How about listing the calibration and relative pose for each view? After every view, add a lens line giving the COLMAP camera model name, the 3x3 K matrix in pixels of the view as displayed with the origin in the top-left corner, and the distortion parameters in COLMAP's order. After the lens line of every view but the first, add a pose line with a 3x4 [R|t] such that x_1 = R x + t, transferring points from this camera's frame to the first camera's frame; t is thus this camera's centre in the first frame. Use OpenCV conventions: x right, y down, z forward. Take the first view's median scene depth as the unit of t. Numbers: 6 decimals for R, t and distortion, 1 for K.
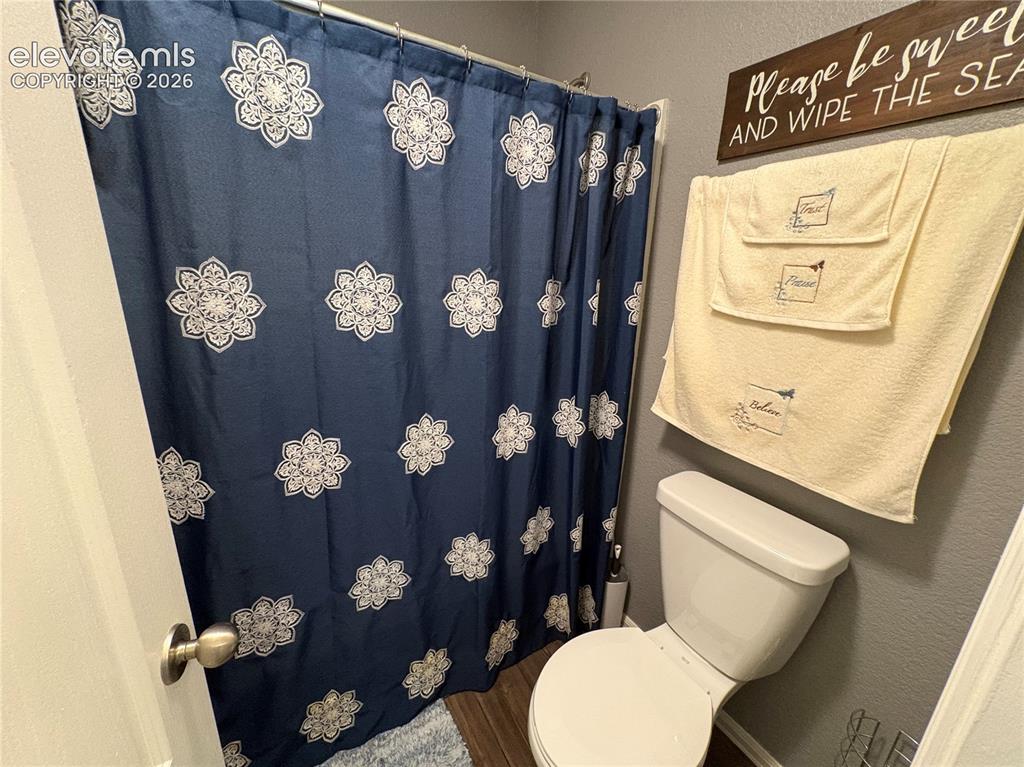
lens RADIAL K [[408.6, 0, 512.3], [0, 408.6, 383.2], [0, 0, 1]] dist [0.005565, 0.000860]
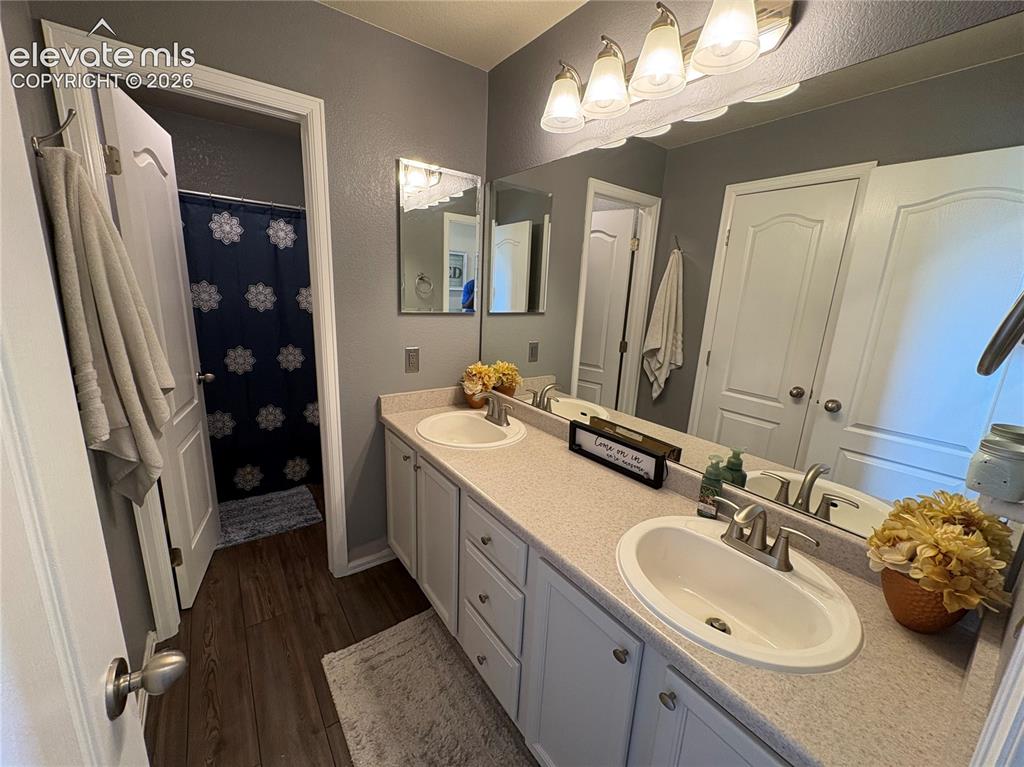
lens RADIAL K [[408.6, 0, 510.4], [0, 408.6, 383.2], [0, 0, 1]] dist [0.005565, 0.000860]
pose [[0.997366, -0.012469, 0.071452, 1.052203], [0.016478, 0.998307, -0.055783, 0.531171], [-0.070636, 0.056814, 0.995883, -1.725276]]
